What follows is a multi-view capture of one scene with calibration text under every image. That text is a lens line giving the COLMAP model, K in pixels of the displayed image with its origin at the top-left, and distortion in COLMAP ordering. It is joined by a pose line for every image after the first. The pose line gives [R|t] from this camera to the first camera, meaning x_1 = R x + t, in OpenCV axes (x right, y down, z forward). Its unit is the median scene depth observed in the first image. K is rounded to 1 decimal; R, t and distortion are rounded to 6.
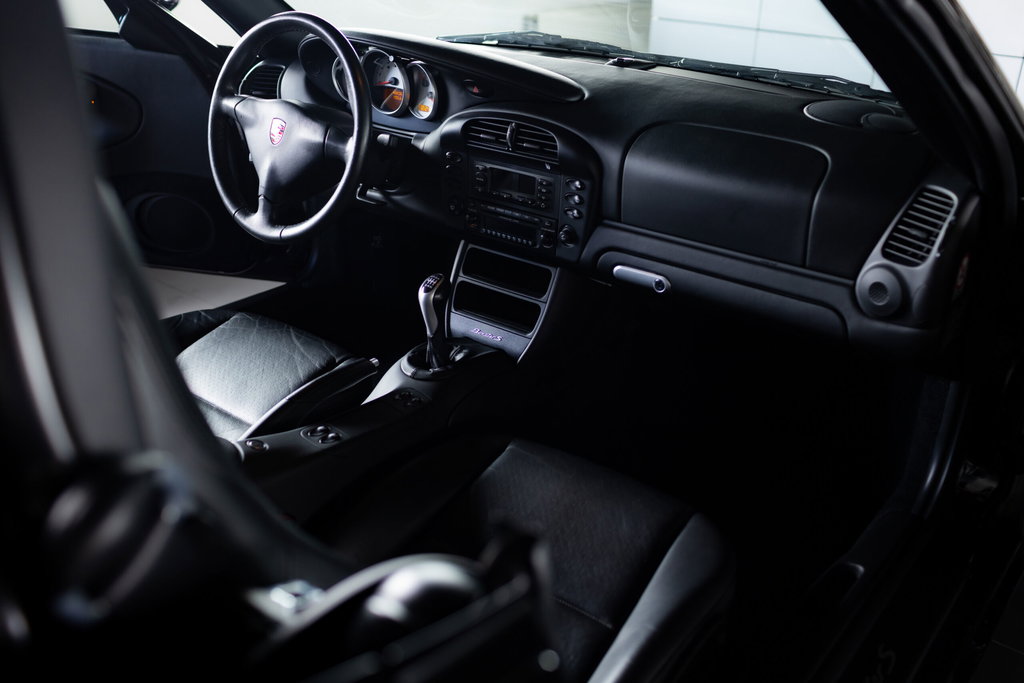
lens RADIAL K [[1032.0, 0, 512.0], [0, 1032.0, 341.5], [0, 0, 1]] dist [-0.012120, -0.000136]
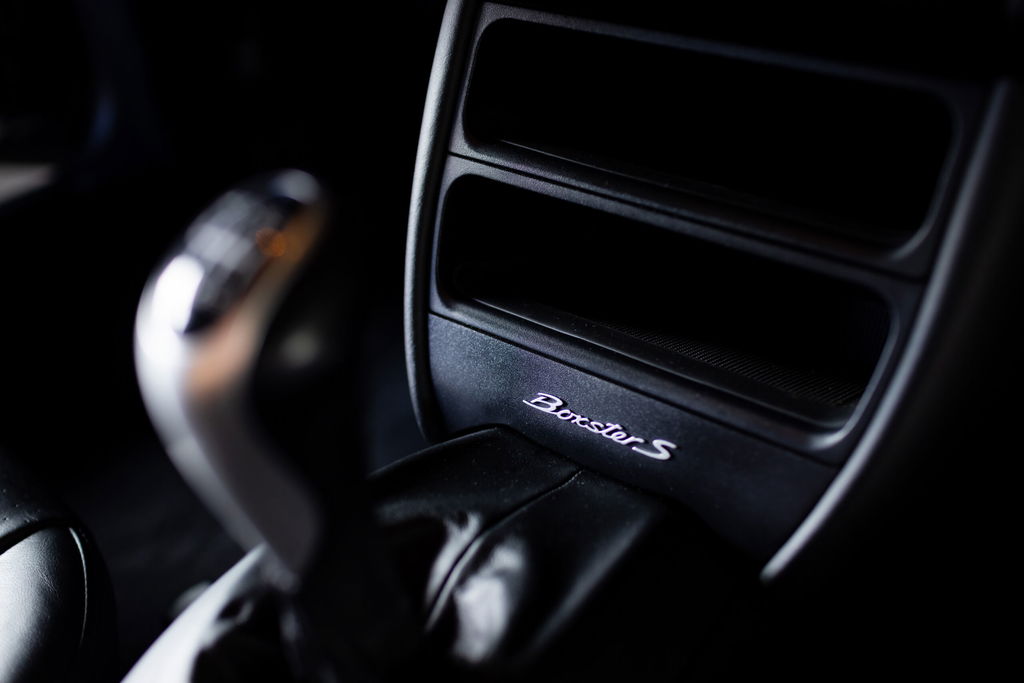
lens RADIAL K [[1032.0, 0, 512.0], [0, 1032.0, 341.5], [0, 0, 1]] dist [-0.012120, -0.000136]
pose [[0.997749, -0.064449, -0.018519, -0.038421], [0.066521, 0.986128, 0.152077, -0.059340], [0.008461, -0.152967, 0.988195, 0.811230]]
